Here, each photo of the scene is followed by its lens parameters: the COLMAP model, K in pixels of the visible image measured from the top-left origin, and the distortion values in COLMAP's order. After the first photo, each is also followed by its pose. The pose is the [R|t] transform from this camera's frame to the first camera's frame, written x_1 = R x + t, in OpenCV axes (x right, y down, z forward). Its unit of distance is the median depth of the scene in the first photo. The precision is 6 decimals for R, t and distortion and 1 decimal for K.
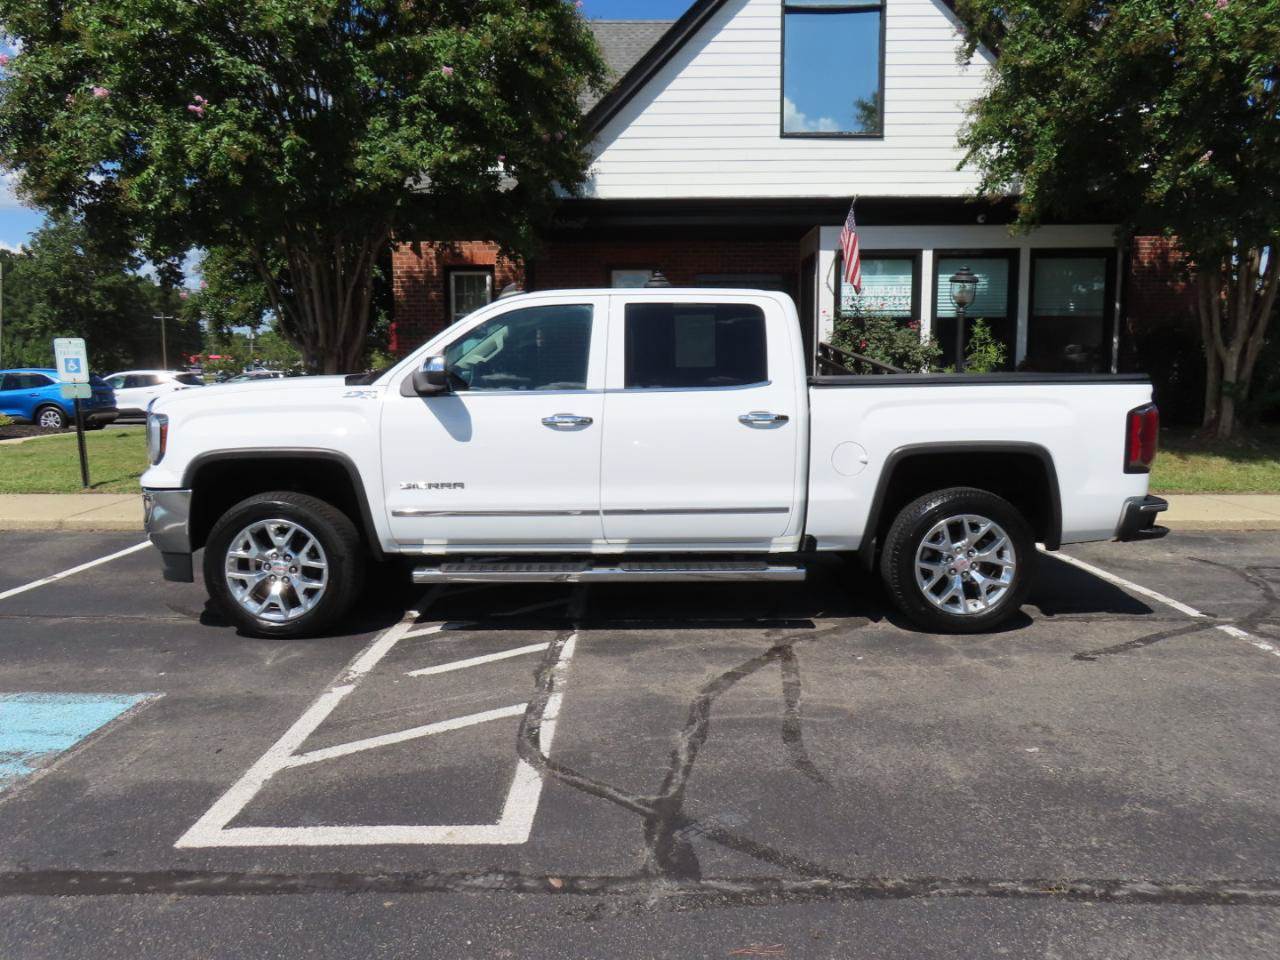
lens RADIAL K [[918.5, 0, 642.4], [0, 918.5, 483.3], [0, 0, 1]] dist [-0.009304, 0.004892]
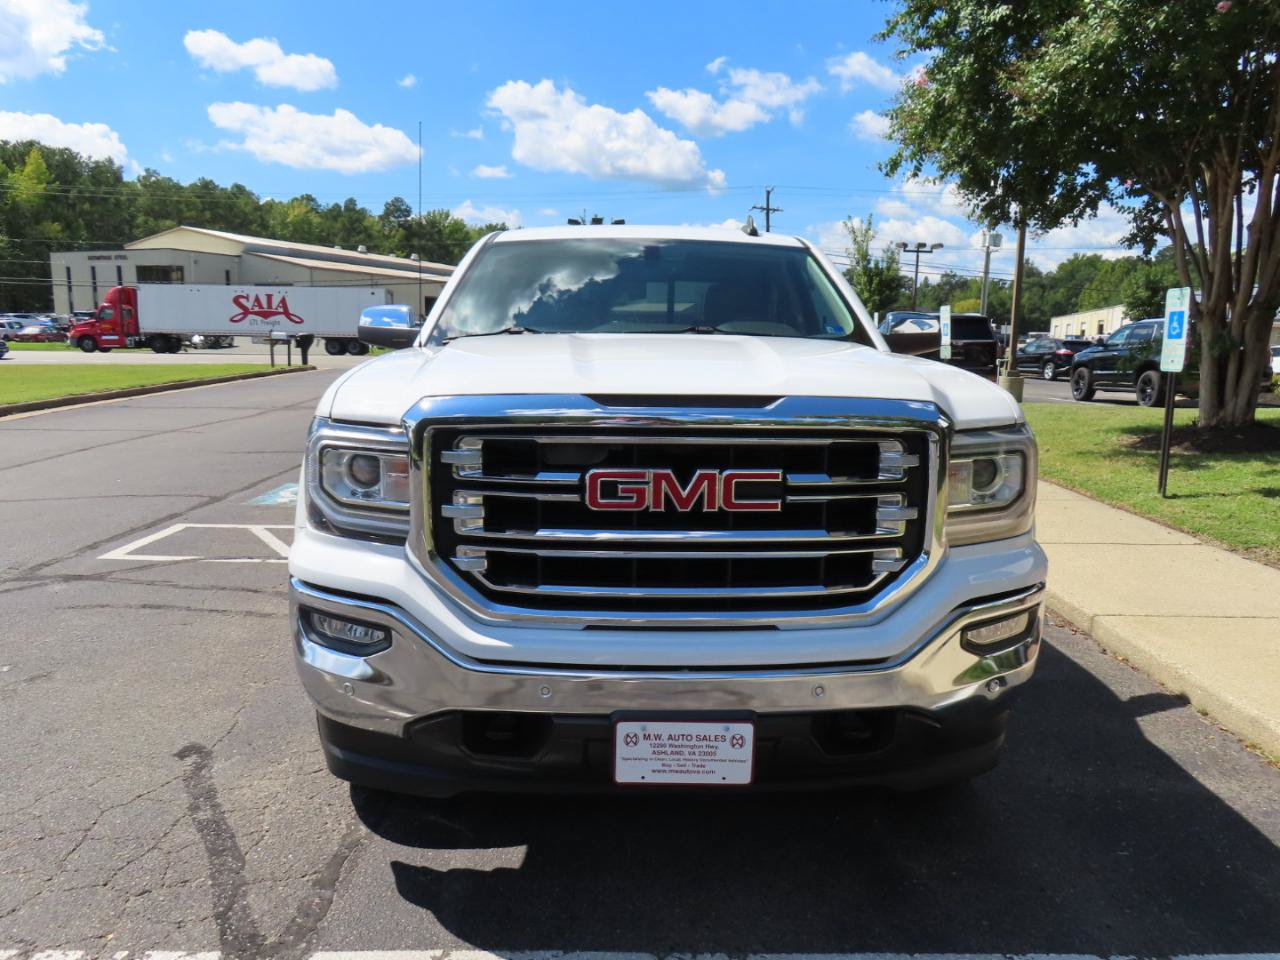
lens RADIAL K [[918.5, 0, 643.0], [0, 918.5, 480.0], [0, 0, 1]] dist [-0.009304, 0.004892]
pose [[0.000957, 0.159020, -0.987275, 1.031346], [-0.132723, 0.978561, 0.157488, -0.143197], [0.991153, 0.130883, 0.022042, 1.191810]]
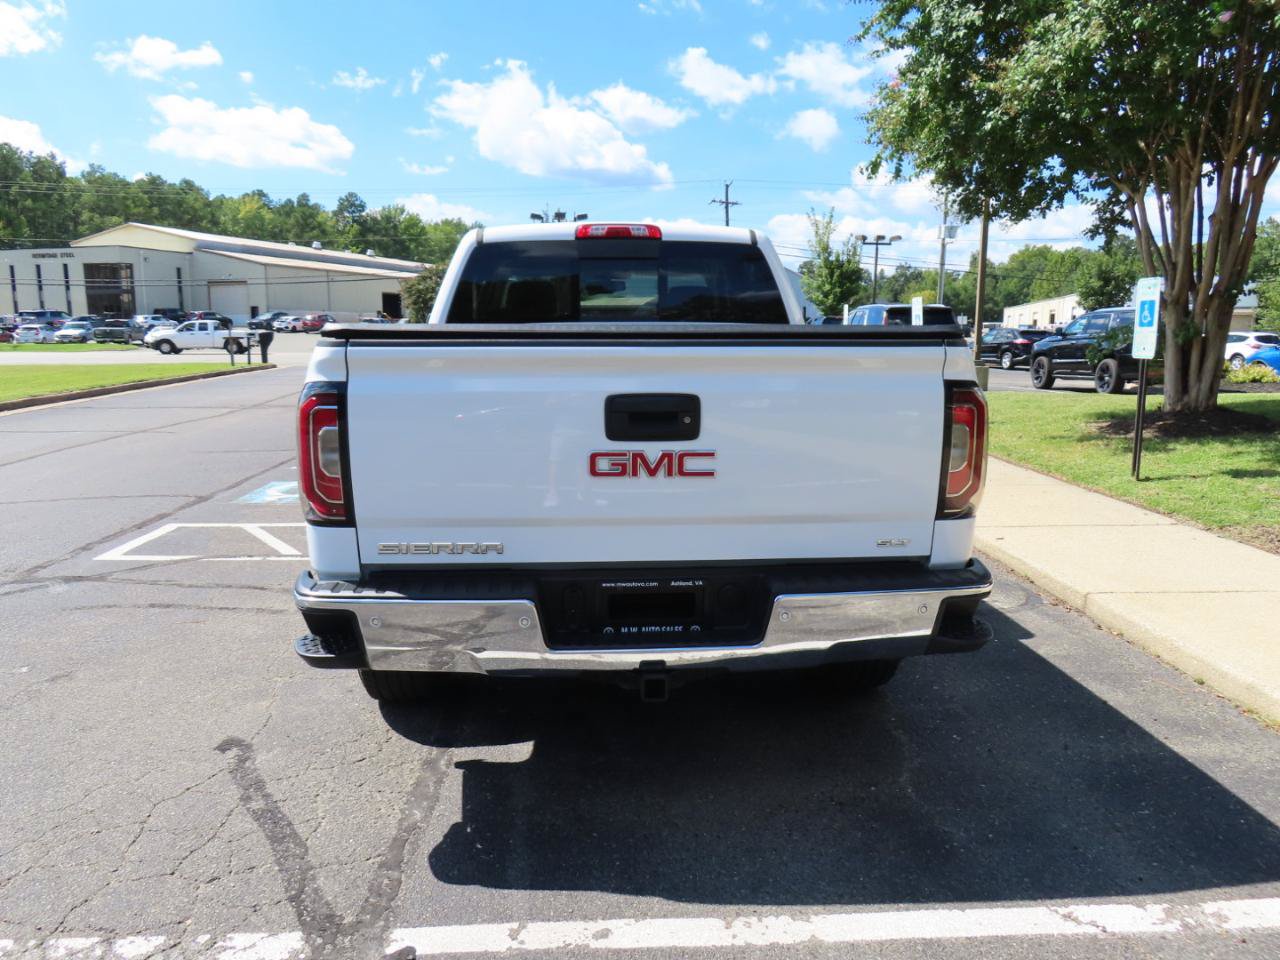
lens RADIAL K [[918.5, 0, 641.4], [0, 918.5, 477.7], [0, 0, 1]] dist [-0.009304, 0.004892]
pose [[0.043867, 0.162498, -0.985733, 1.048899], [-0.122609, 0.980100, 0.156113, -0.136552], [0.991485, 0.114011, 0.062917, 1.144354]]
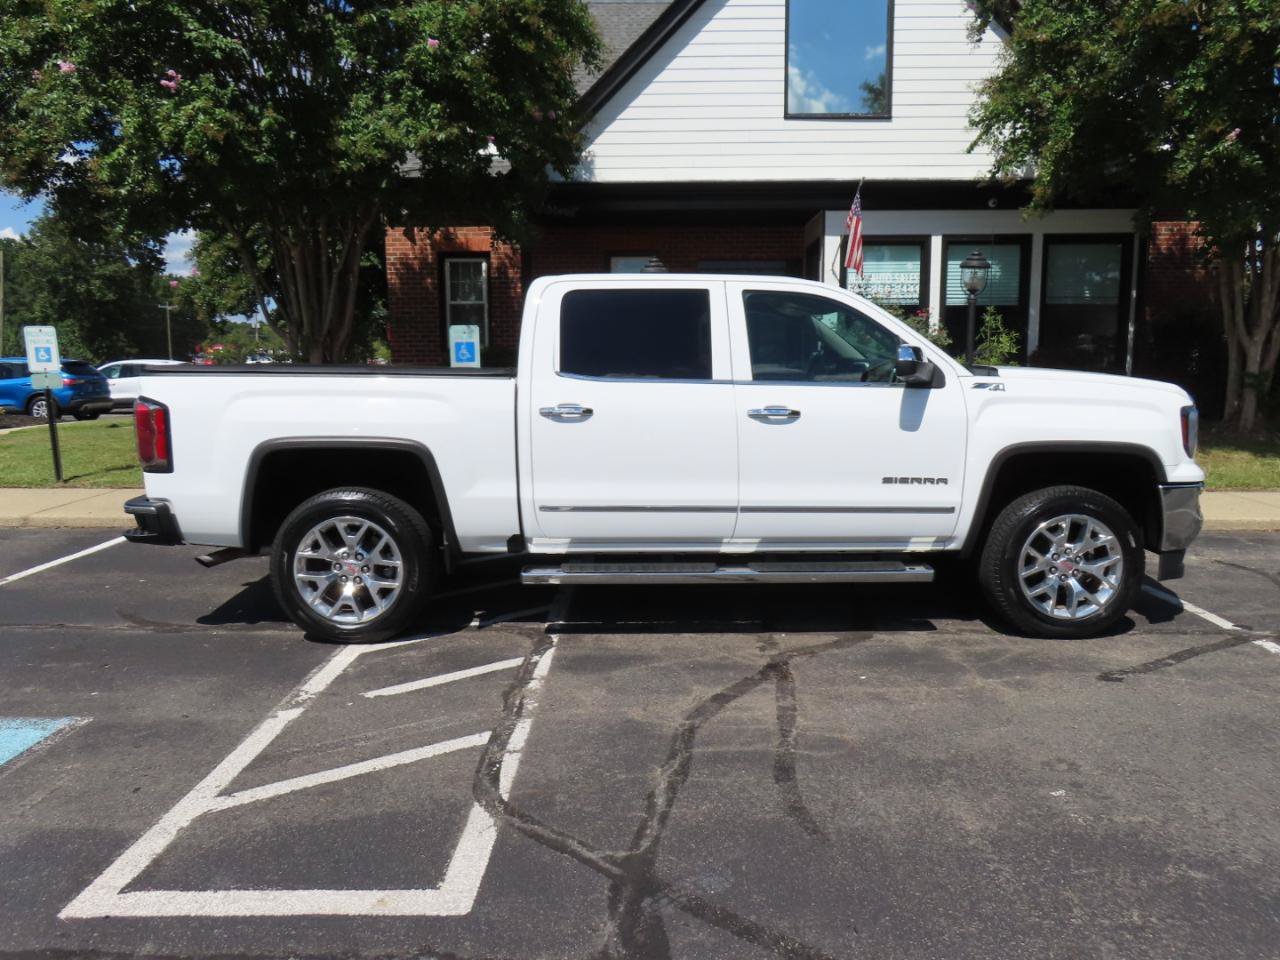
lens RADIAL K [[918.5, 0, 641.5], [0, 918.5, 481.0], [0, 0, 1]] dist [-0.009304, 0.004892]
pose [[0.999970, 0.002093, -0.007446, 0.022238], [-0.002027, 0.999959, 0.008830, -0.010912], [0.007464, -0.008814, 0.999933, 0.084225]]
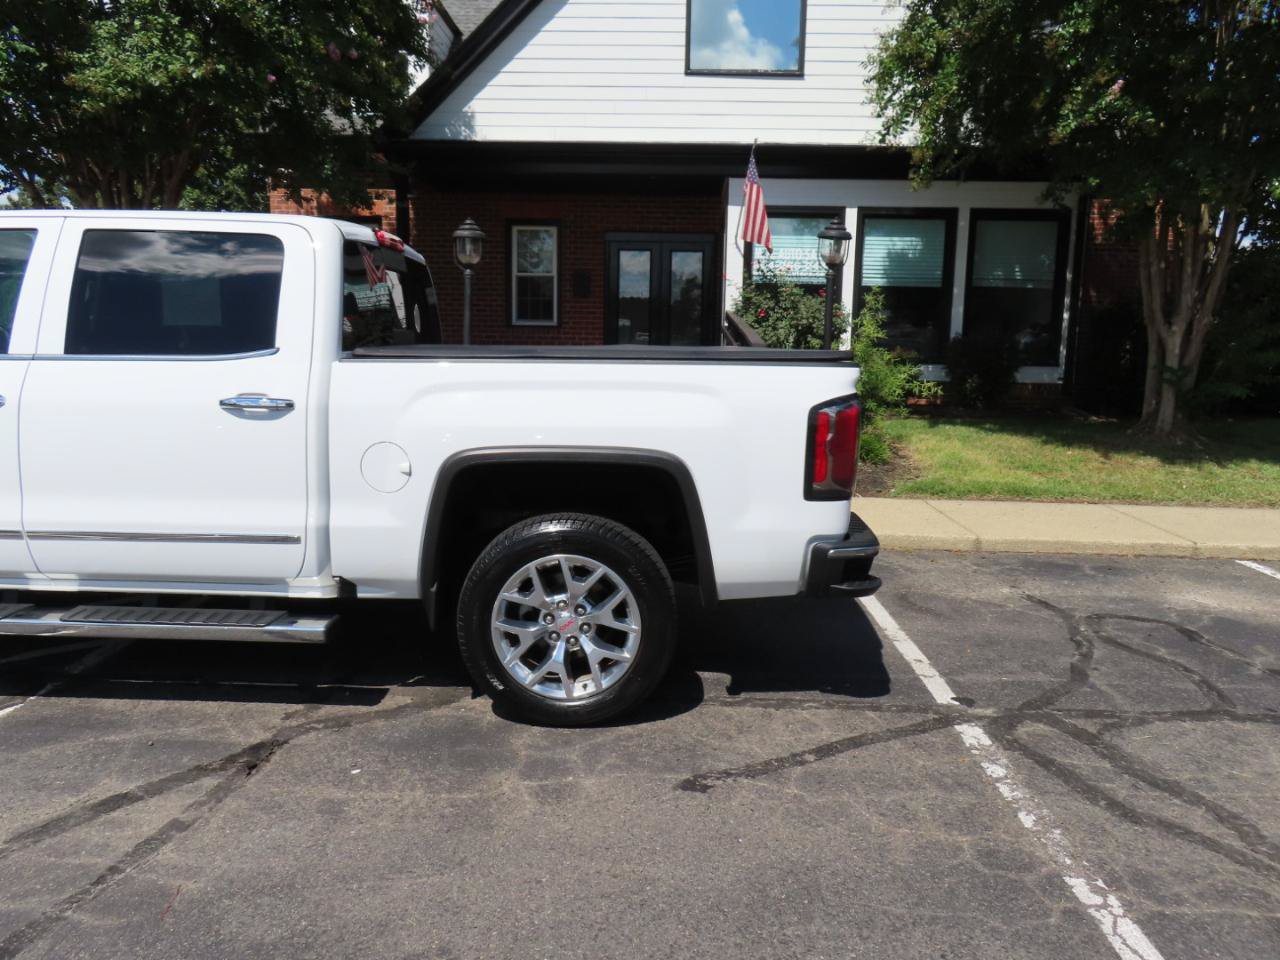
lens RADIAL K [[918.5, 0, 643.9], [0, 918.5, 478.6], [0, 0, 1]] dist [-0.009304, 0.004892]
pose [[0.999156, 0.029029, -0.029067, 0.423900], [-0.028237, 0.999229, 0.027286, -0.041130], [0.029837, -0.026442, 0.999205, 0.325558]]
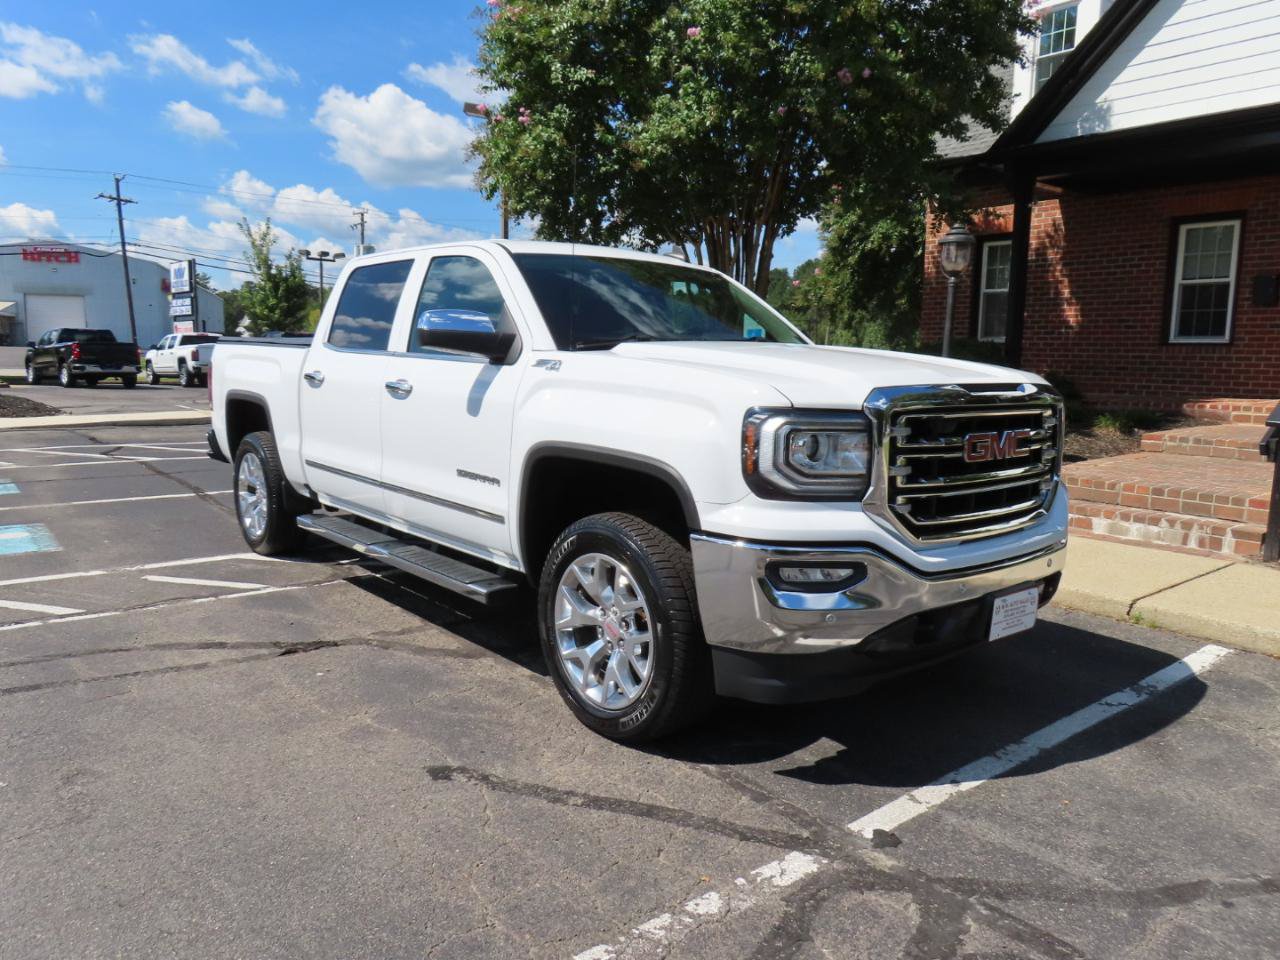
lens RADIAL K [[918.5, 0, 644.8], [0, 918.5, 481.0], [0, 0, 1]] dist [-0.009304, 0.004892]
pose [[0.629876, 0.121648, -0.767110, 0.961949], [-0.115671, 0.991336, 0.062229, -0.063651], [0.768034, 0.049536, 0.638490, 0.636245]]
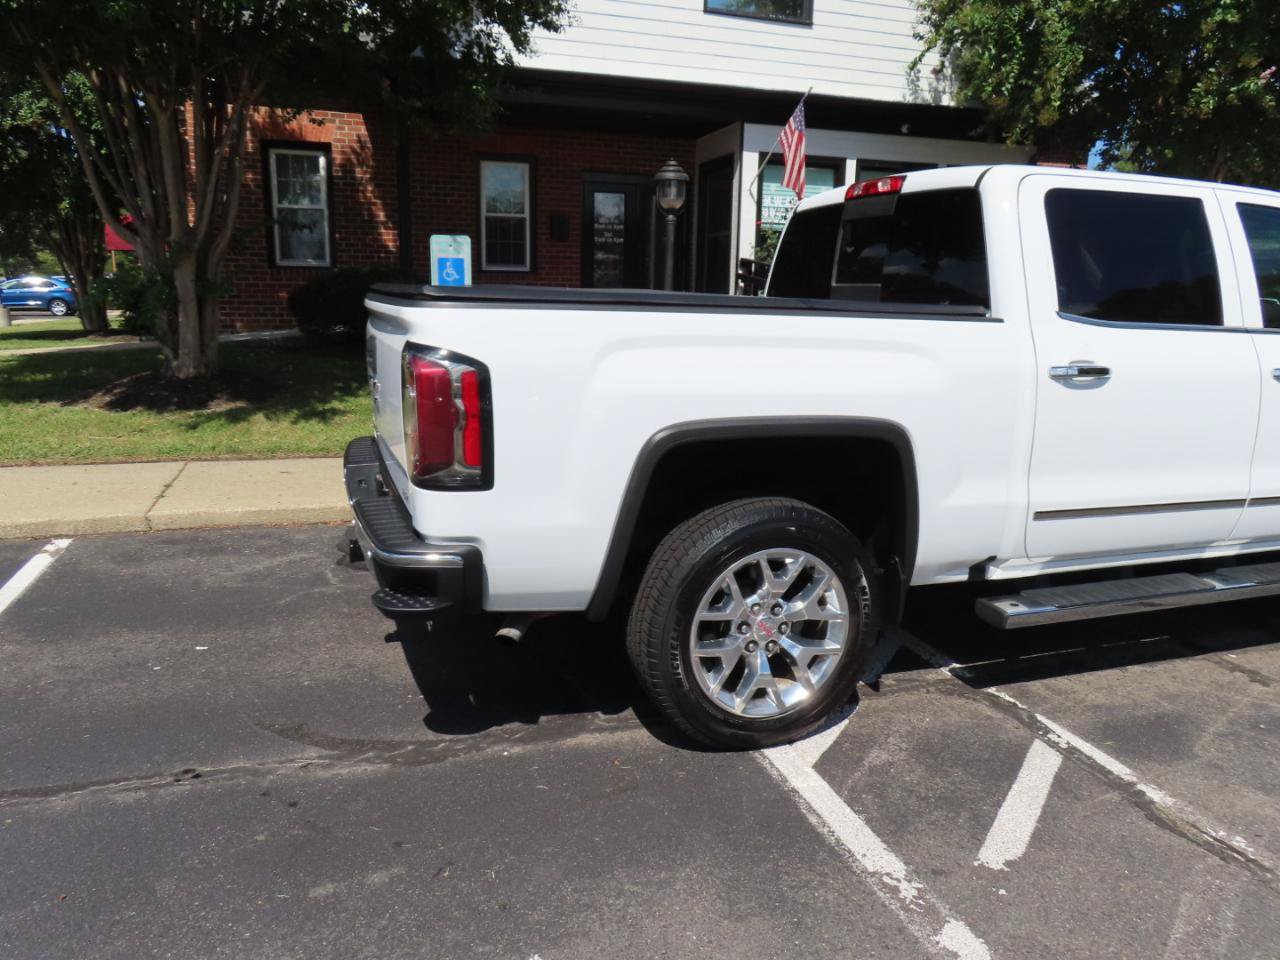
lens RADIAL K [[918.5, 0, 643.2], [0, 918.5, 479.1], [0, 0, 1]] dist [-0.009304, 0.004892]
pose [[0.950261, -0.039862, 0.308893, -0.528320], [0.013250, 0.996052, 0.087778, -0.058196], [-0.311173, -0.079320, 0.947037, 0.503308]]
